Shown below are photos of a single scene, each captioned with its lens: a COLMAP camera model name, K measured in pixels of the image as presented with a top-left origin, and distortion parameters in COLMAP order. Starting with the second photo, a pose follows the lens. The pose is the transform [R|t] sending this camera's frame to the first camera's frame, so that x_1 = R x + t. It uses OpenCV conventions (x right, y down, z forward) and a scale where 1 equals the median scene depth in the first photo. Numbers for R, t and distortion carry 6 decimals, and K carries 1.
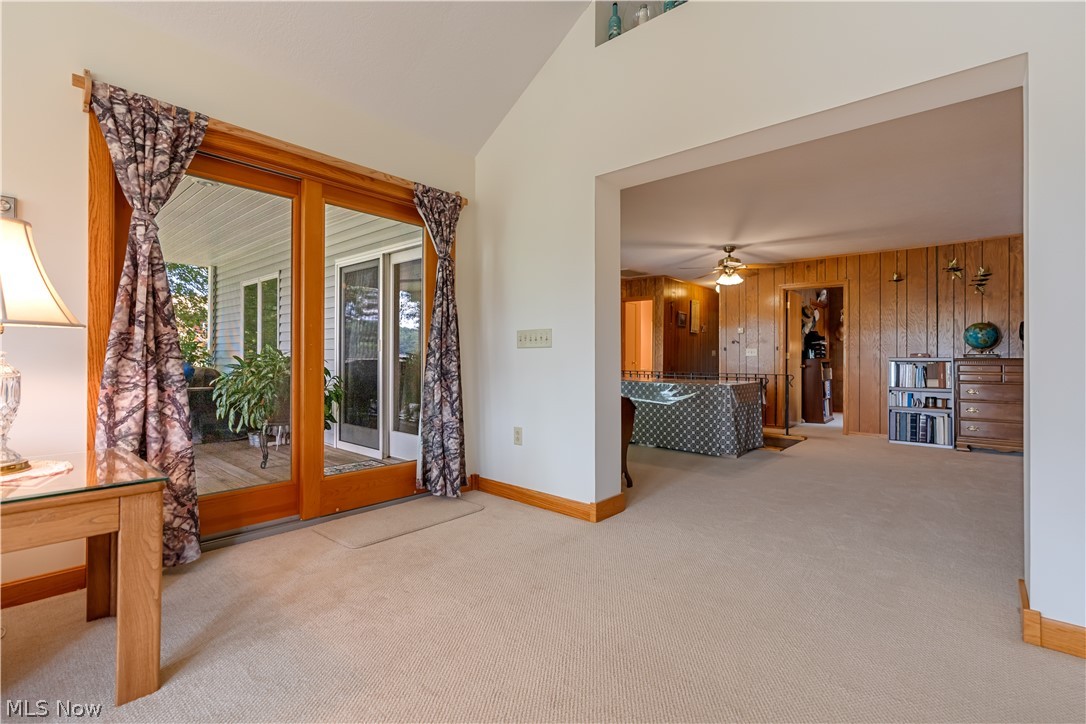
lens RADIAL K [[496.8, 0, 537.0], [0, 496.8, 355.3], [0, 0, 1]] dist [-0.003402, 0.001990]
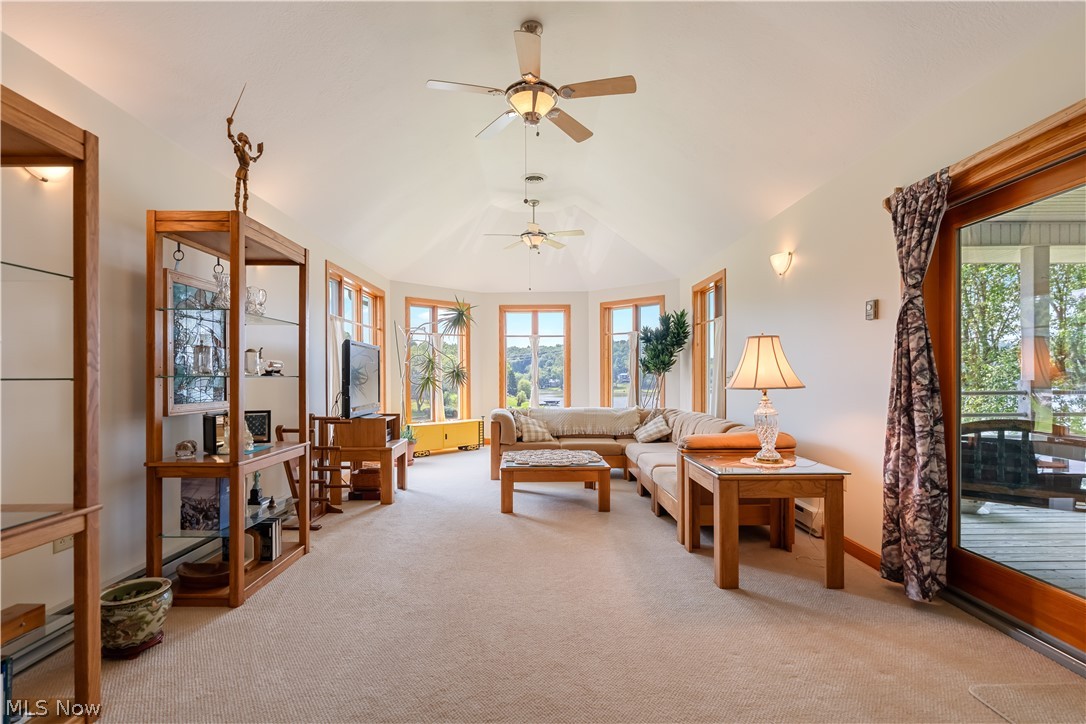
lens RADIAL K [[524.6, 0, 531.5], [0, 524.6, 374.7], [0, 0, 1]] dist [0.005186, 0.000729]
pose [[-0.754314, -0.007055, -0.656476, 0.702004], [0.000857, 0.999931, -0.011731, -0.062935], [0.656514, -0.009411, -0.754255, 1.352469]]
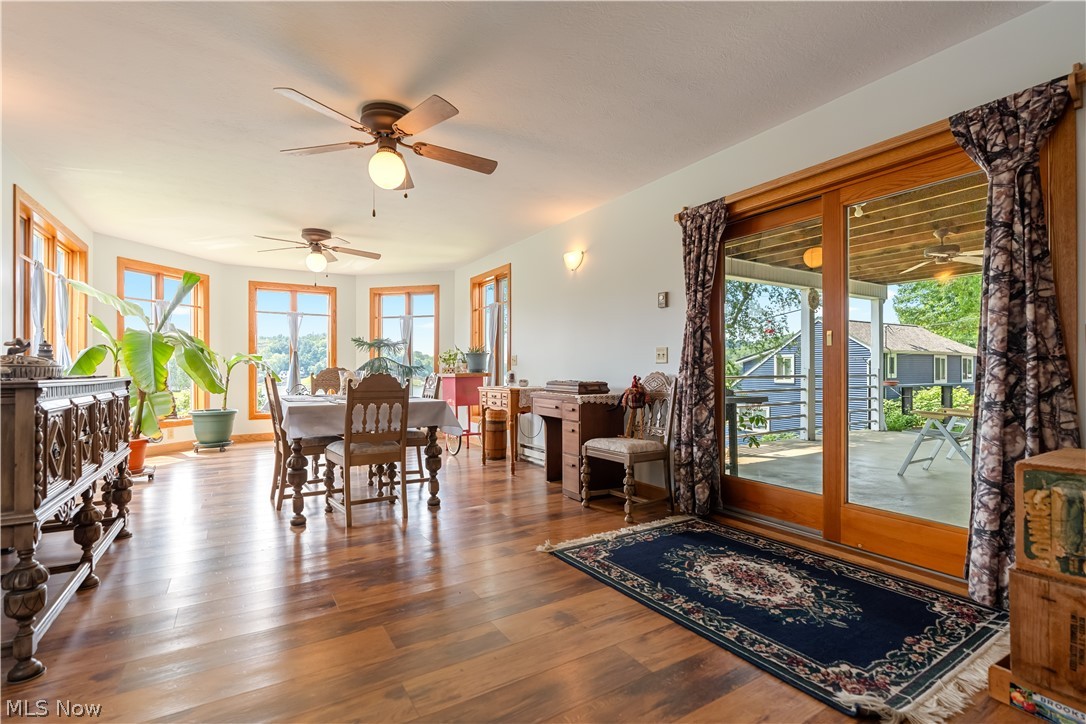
lens RADIAL K [[496.8, 0, 539.7], [0, 496.8, 356.1], [0, 0, 1]] dist [-0.003402, 0.001990]
pose [[-0.289546, -0.031986, -0.956630, 0.841402], [0.007557, 0.999334, -0.035702, -0.002732], [0.957134, -0.017567, -0.289111, 0.971848]]
